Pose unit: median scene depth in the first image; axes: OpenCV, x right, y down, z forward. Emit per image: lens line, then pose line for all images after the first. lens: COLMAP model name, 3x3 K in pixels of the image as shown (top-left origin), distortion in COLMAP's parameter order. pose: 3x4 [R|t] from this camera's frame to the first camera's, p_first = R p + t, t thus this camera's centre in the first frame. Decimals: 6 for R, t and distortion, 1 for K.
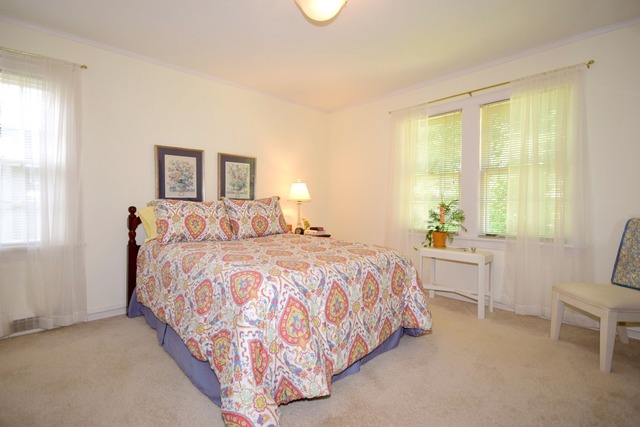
lens RADIAL K [[300.8, 0, 318.2], [0, 300.8, 208.9], [0, 0, 1]] dist [0.003440, 0.000108]
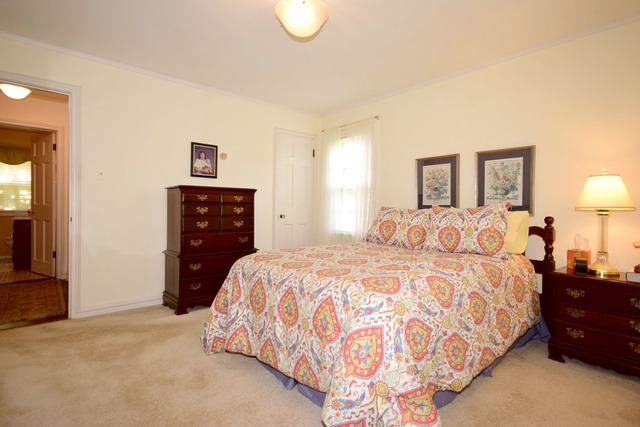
lens RADIAL K [[325.8, 0, 318.1], [0, 325.8, 213.2], [0, 0, 1]] dist [0.013978, -0.002343]
pose [[-0.019309, 0.013701, -0.999720, 0.647882], [-0.034949, 0.999286, 0.014370, -0.012438], [0.999203, 0.035217, -0.018816, 0.618606]]
